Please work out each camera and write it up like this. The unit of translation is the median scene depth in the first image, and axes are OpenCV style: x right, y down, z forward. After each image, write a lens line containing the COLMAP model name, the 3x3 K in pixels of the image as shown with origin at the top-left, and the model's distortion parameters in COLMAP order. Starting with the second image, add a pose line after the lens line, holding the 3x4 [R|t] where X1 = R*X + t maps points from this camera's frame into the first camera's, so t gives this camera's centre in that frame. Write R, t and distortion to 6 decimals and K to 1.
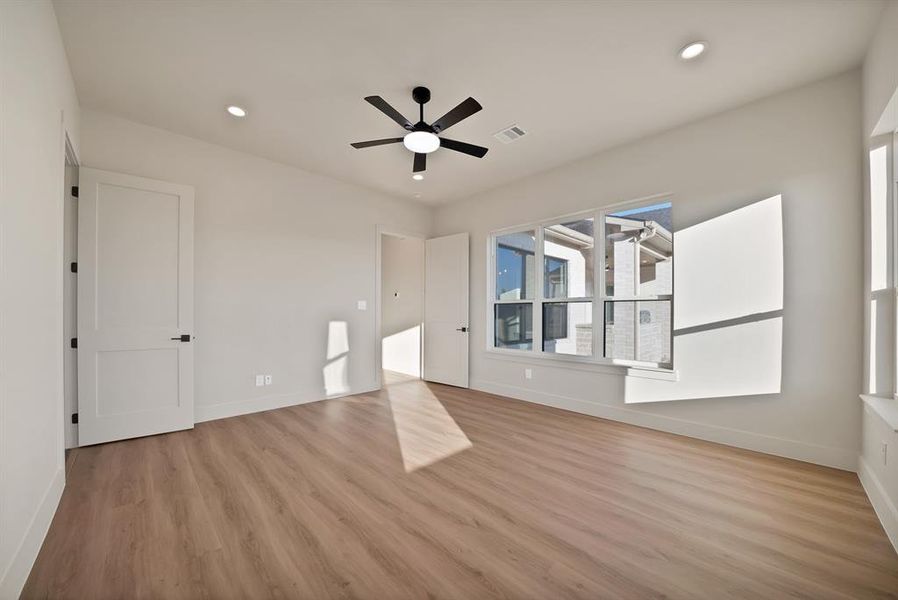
lens RADIAL K [[322.4, 0, 447.3], [0, 322.4, 308.3], [0, 0, 1]] dist [-0.000154, -0.000018]
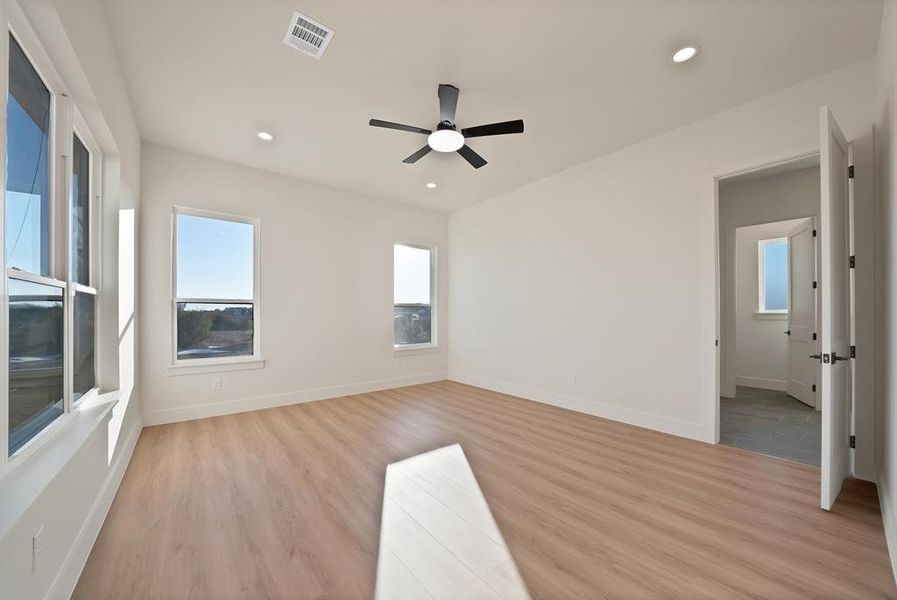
lens RADIAL K [[325.5, 0, 440.3], [0, 325.5, 309.1], [0, 0, 1]] dist [-0.000005, 0.000002]
pose [[-0.993552, 0.000375, 0.113378, -0.180395], [-0.001592, 0.999850, -0.017256, 0.011854], [-0.113368, -0.017325, -0.993402, 2.046835]]
